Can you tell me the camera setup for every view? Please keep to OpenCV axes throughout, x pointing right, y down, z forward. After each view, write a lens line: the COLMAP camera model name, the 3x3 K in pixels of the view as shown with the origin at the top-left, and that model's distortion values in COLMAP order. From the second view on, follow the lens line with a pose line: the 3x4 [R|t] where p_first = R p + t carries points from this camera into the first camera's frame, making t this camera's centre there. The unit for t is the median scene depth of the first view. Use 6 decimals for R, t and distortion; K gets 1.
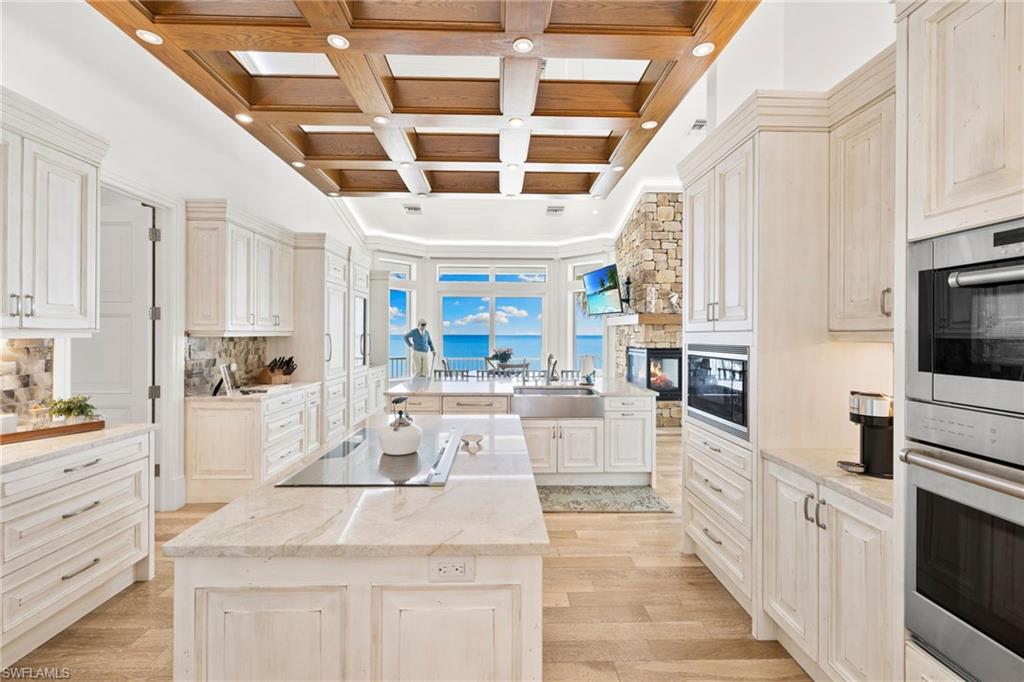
lens RADIAL K [[432.8, 0, 512.4], [0, 432.8, 338.5], [0, 0, 1]] dist [0.000276, 0.000476]
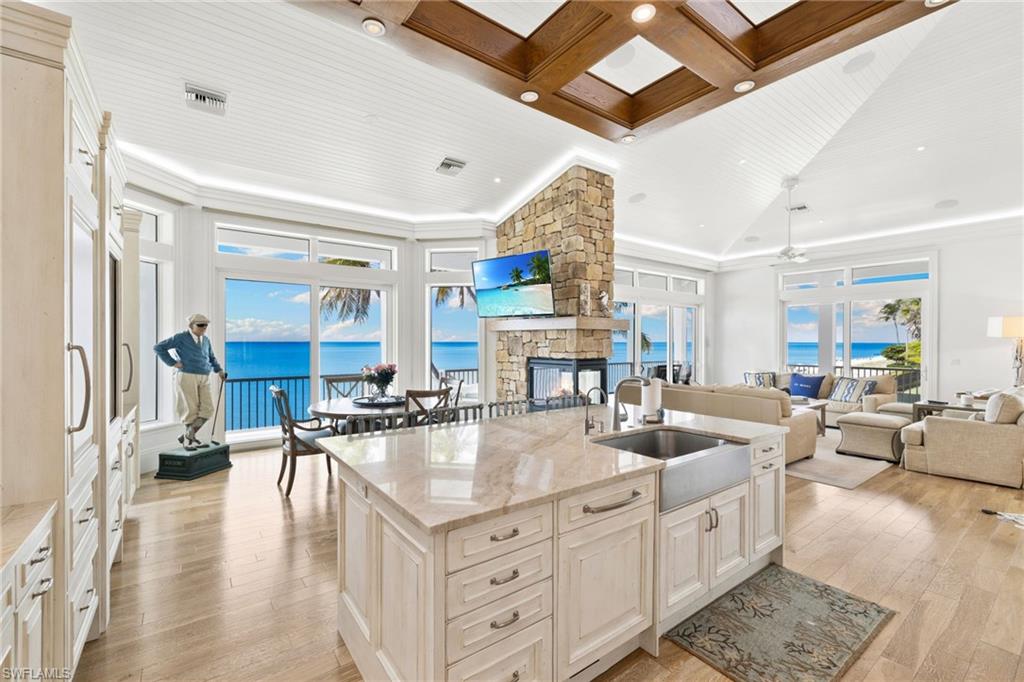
lens RADIAL K [[432.8, 0, 504.5], [0, 432.8, 342.9], [0, 0, 1]] dist [0.000276, 0.000476]
pose [[0.820443, -0.003958, 0.571715, -0.250527], [0.006236, 0.999979, -0.002026, -0.006647], [-0.571694, 0.005228, 0.820450, 0.398946]]
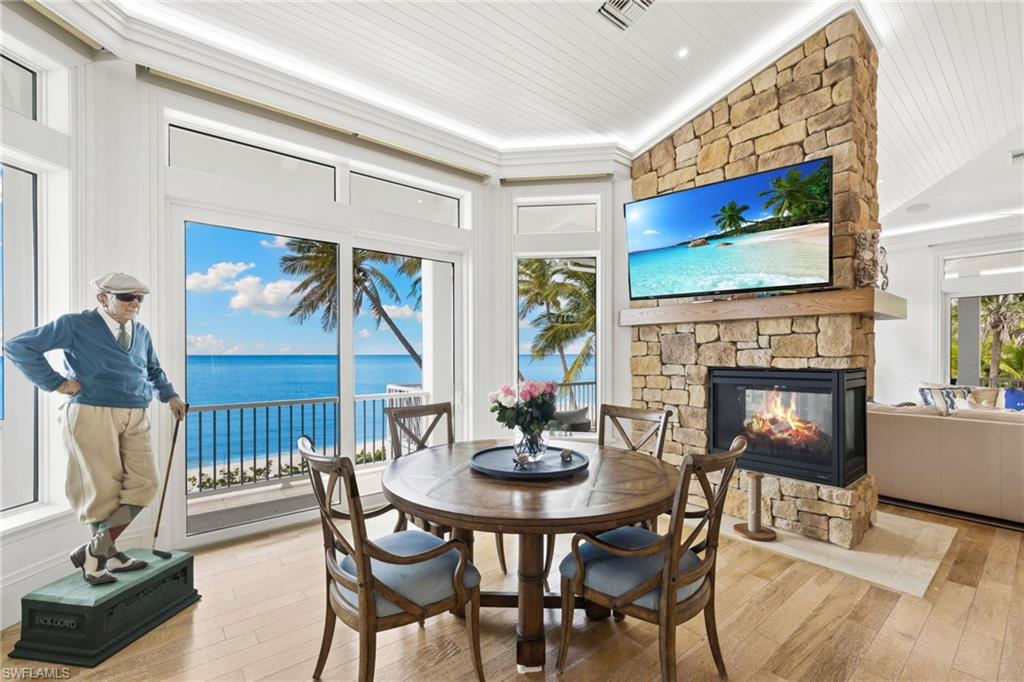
lens RADIAL K [[432.8, 0, 500.0], [0, 432.8, 354.1], [0, 0, 1]] dist [0.000276, 0.000476]
pose [[0.795409, -0.006157, 0.606042, -0.229023], [0.010666, 0.999936, -0.003841, 0.004734], [-0.605979, 0.009519, 0.795424, 0.827287]]
